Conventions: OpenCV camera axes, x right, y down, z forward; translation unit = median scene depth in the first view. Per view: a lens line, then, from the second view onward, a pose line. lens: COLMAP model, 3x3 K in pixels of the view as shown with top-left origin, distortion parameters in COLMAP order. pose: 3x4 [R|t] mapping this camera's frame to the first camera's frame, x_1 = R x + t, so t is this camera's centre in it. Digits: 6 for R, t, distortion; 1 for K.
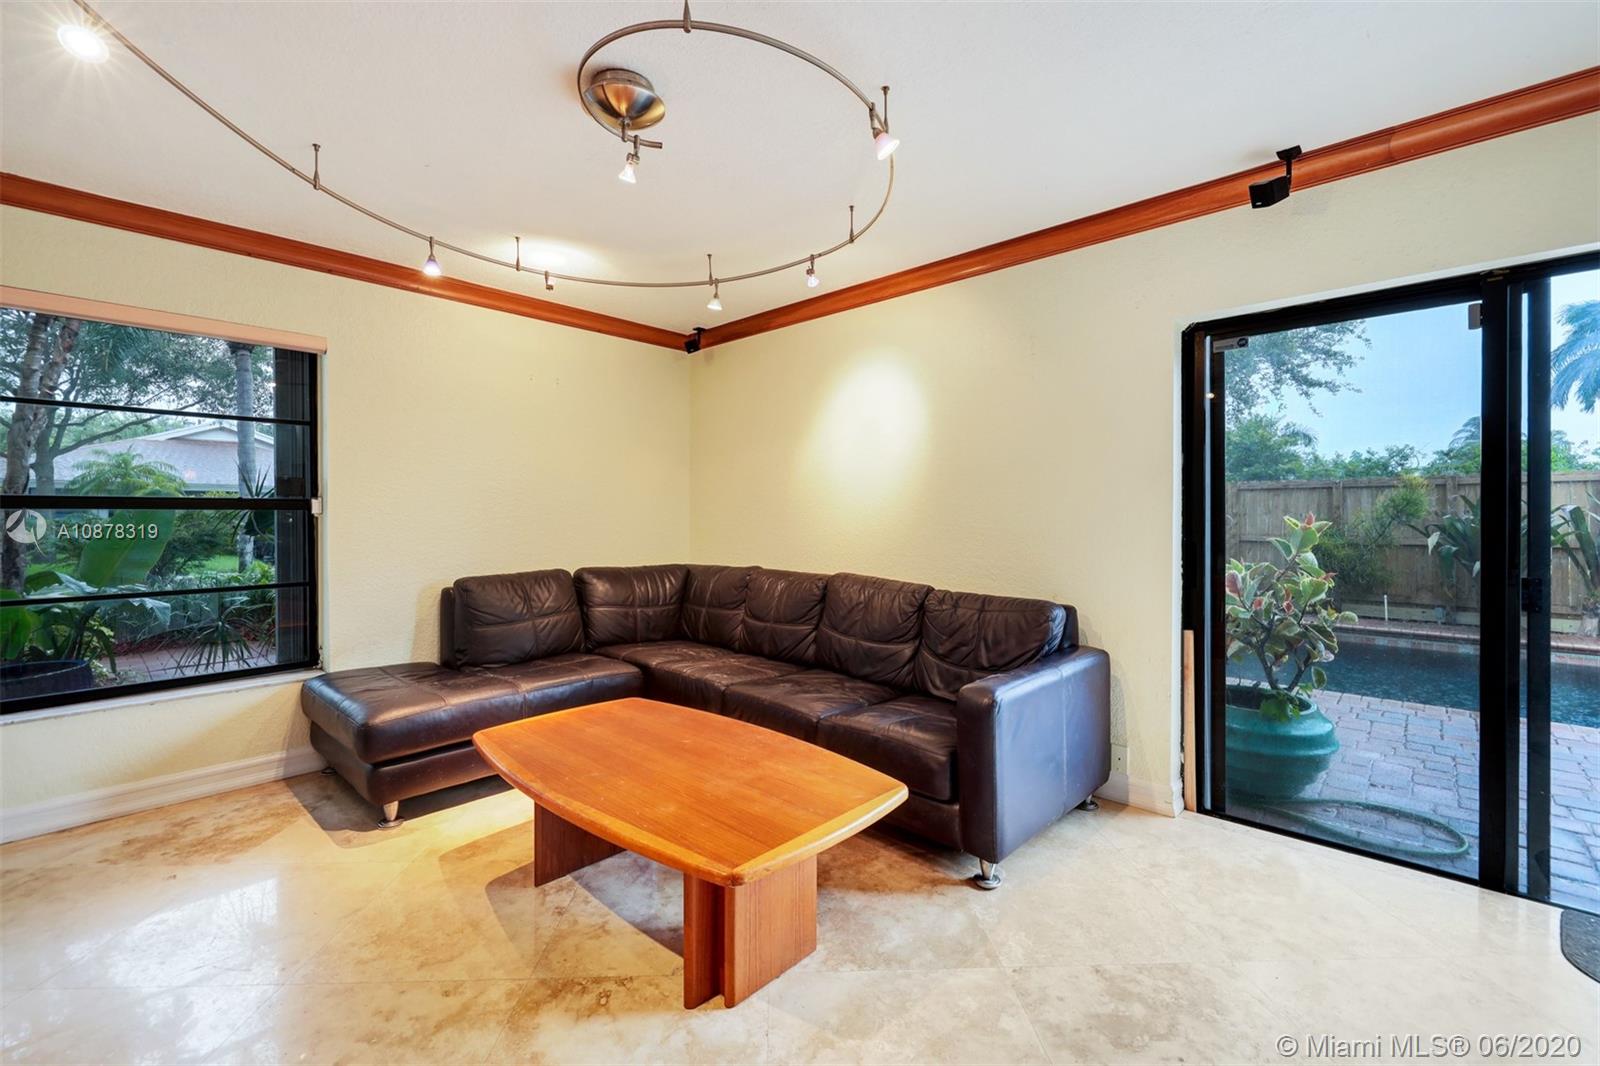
lens RADIAL K [[676.3, 0, 800.8], [0, 676.3, 515.0], [0, 0, 1]] dist [-0.002509, -0.000072]
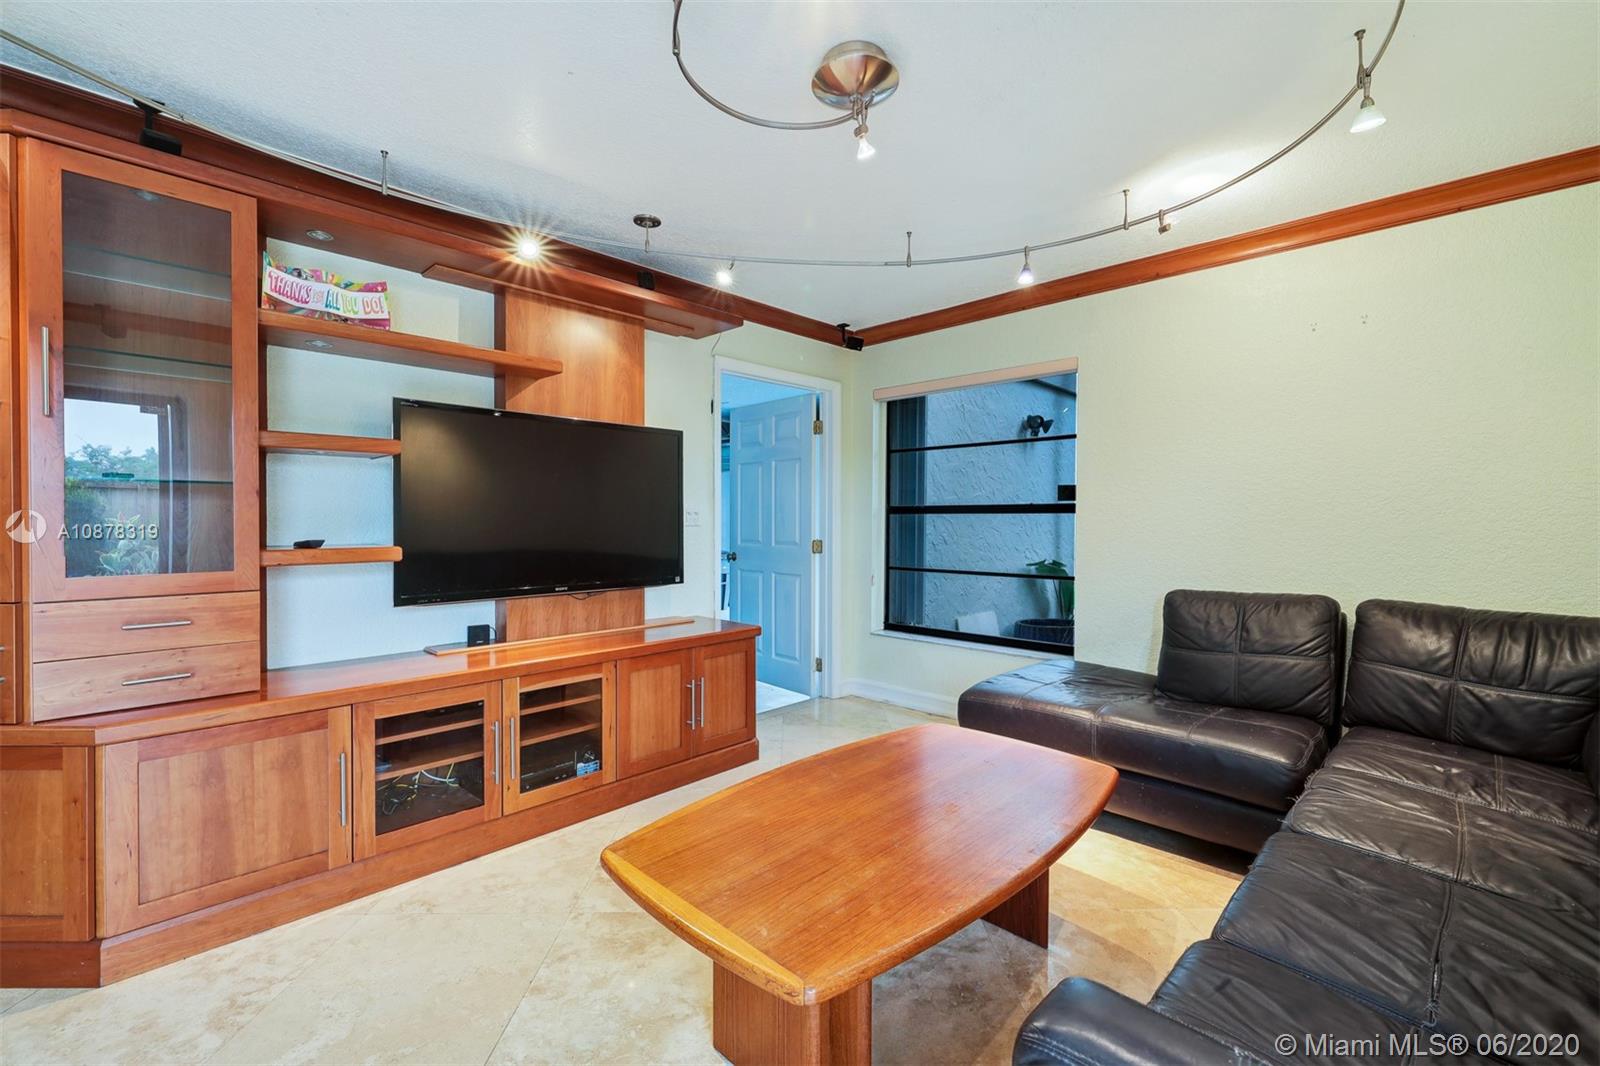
lens RADIAL K [[682.5, 0, 803.3], [0, 682.5, 526.6], [0, 0, 1]] dist [-0.001632, -0.000086]
pose [[-0.009915, 0.011295, -0.999887, 0.494662], [0.006843, 0.999914, 0.011227, -0.001508], [0.999927, -0.006731, -0.009992, 0.670533]]
